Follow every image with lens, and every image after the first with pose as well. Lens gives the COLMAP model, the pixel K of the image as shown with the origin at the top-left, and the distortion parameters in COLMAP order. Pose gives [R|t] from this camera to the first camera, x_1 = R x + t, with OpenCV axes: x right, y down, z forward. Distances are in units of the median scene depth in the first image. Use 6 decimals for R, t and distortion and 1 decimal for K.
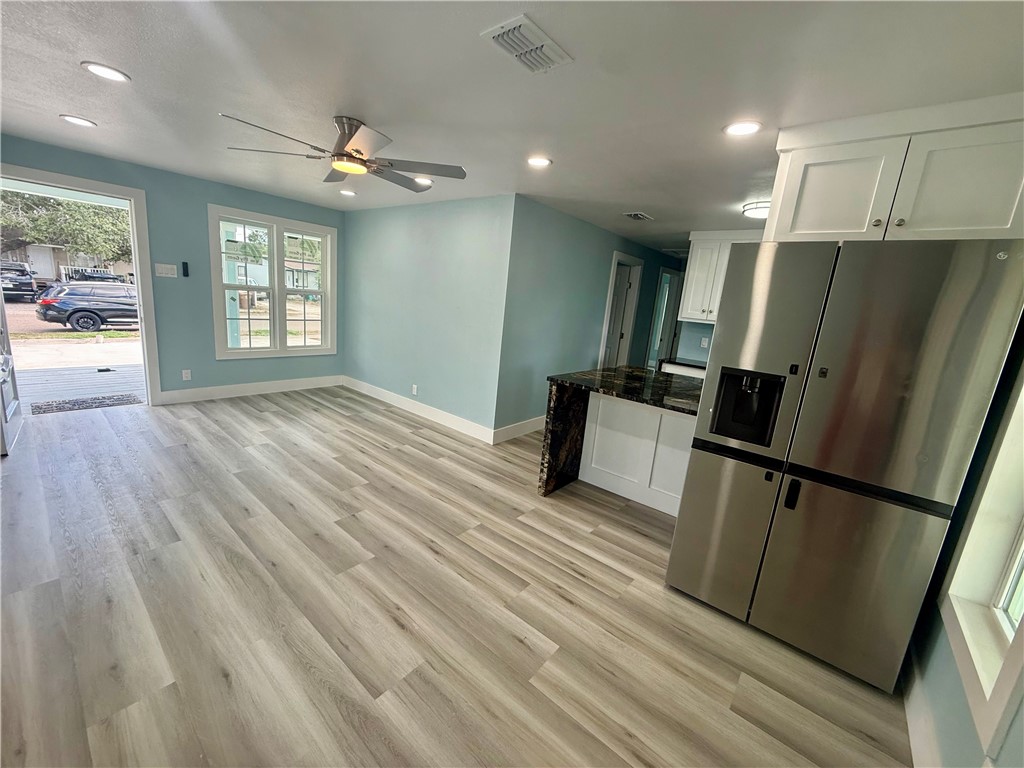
lens RADIAL K [[409.5, 0, 509.2], [0, 409.5, 382.8], [0, 0, 1]] dist [-0.002796, 0.000827]
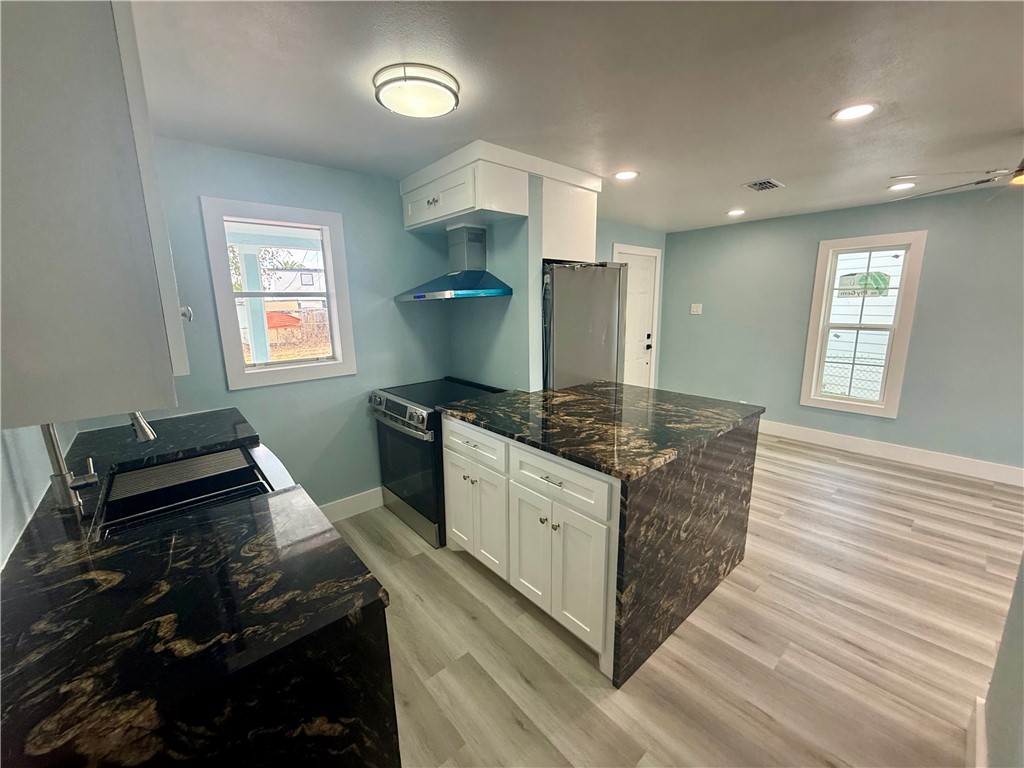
lens RADIAL K [[409.5, 0, 510.0], [0, 409.5, 383.0], [0, 0, 1]] dist [-0.002796, 0.000827]
pose [[-0.984904, -0.108641, 0.134762, 0.452619], [-0.045353, 0.913281, 0.404798, -0.333413], [-0.167053, 0.392575, -0.904421, 1.693241]]
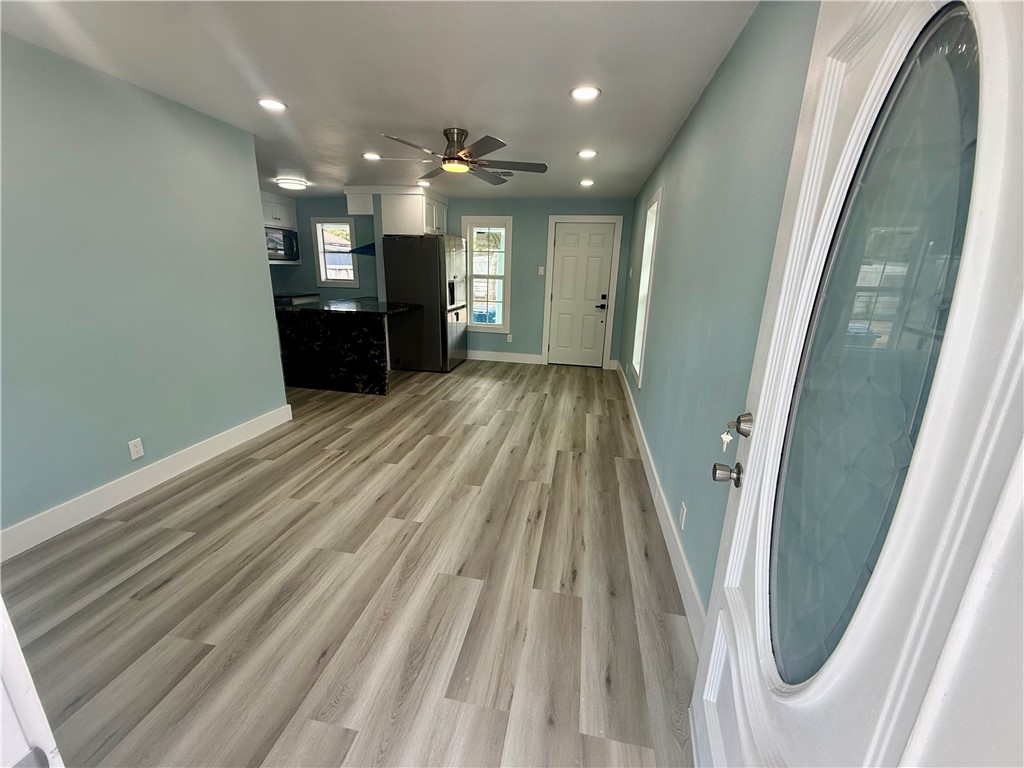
lens RADIAL K [[409.5, 0, 510.6], [0, 409.5, 384.5], [0, 0, 1]] dist [-0.002796, 0.000827]
pose [[-0.487318, -0.337111, 0.805529, -1.340359], [0.109333, 0.891662, 0.439301, -0.363727], [-0.866353, 0.302151, -0.397666, 1.217092]]
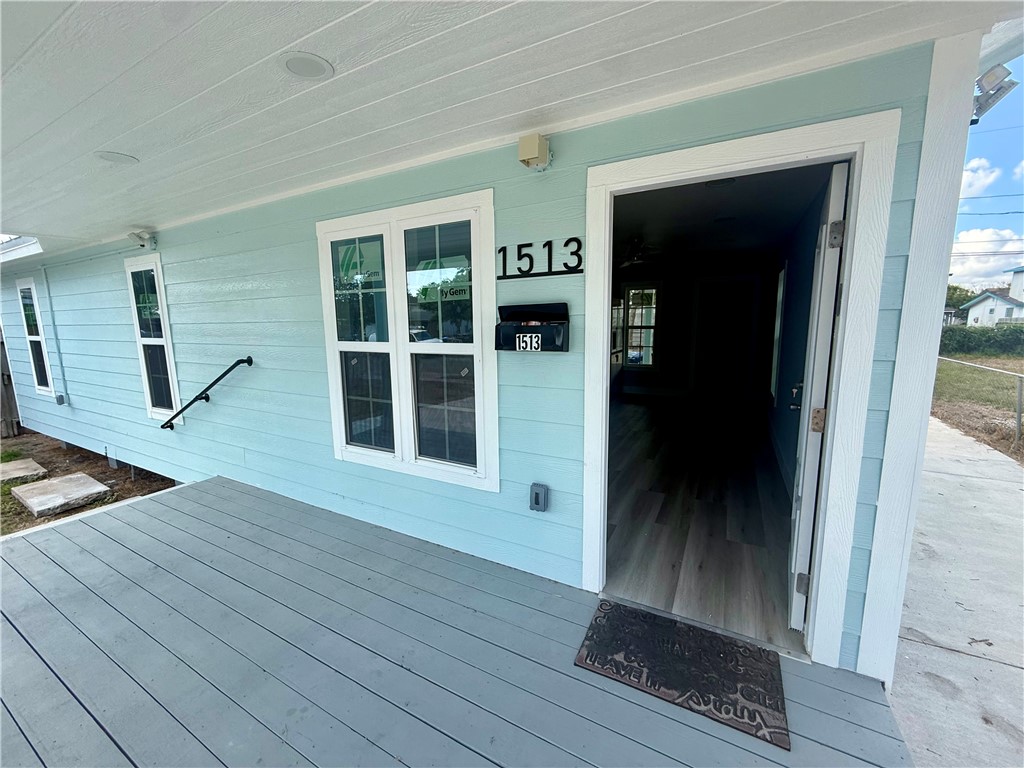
lens RADIAL K [[409.5, 0, 507.0], [0, 409.5, 385.9], [0, 0, 1]] dist [-0.002796, 0.000827]
pose [[-0.197370, -0.241377, 0.950149, -1.816802], [0.200291, 0.938841, 0.280110, -0.499399], [-0.959650, 0.245592, -0.136953, 1.586484]]
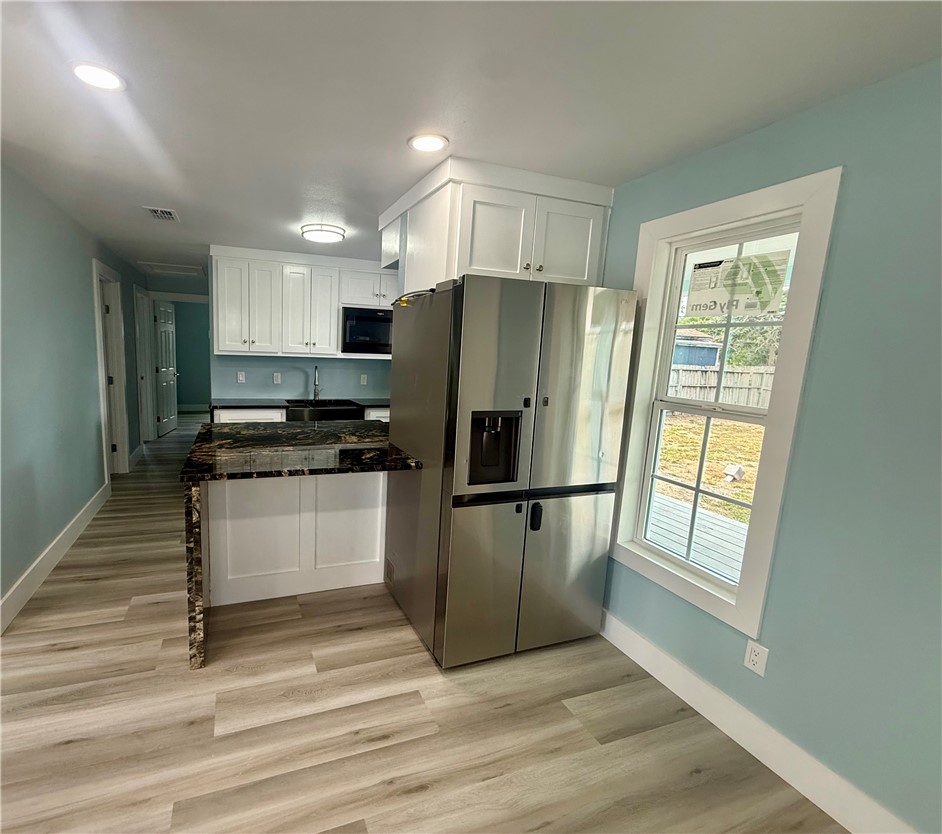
lens RADIAL K [[442.9, 0, 383.4], [0, 442.9, 416.4], [0, 0, 1]] dist [-0.001348, -0.000177]
pose [[0.525287, -0.198379, 0.827478, -0.247832], [0.185451, 0.975759, 0.116203, -0.112293], [-0.830471, 0.092416, 0.549343, 0.390997]]
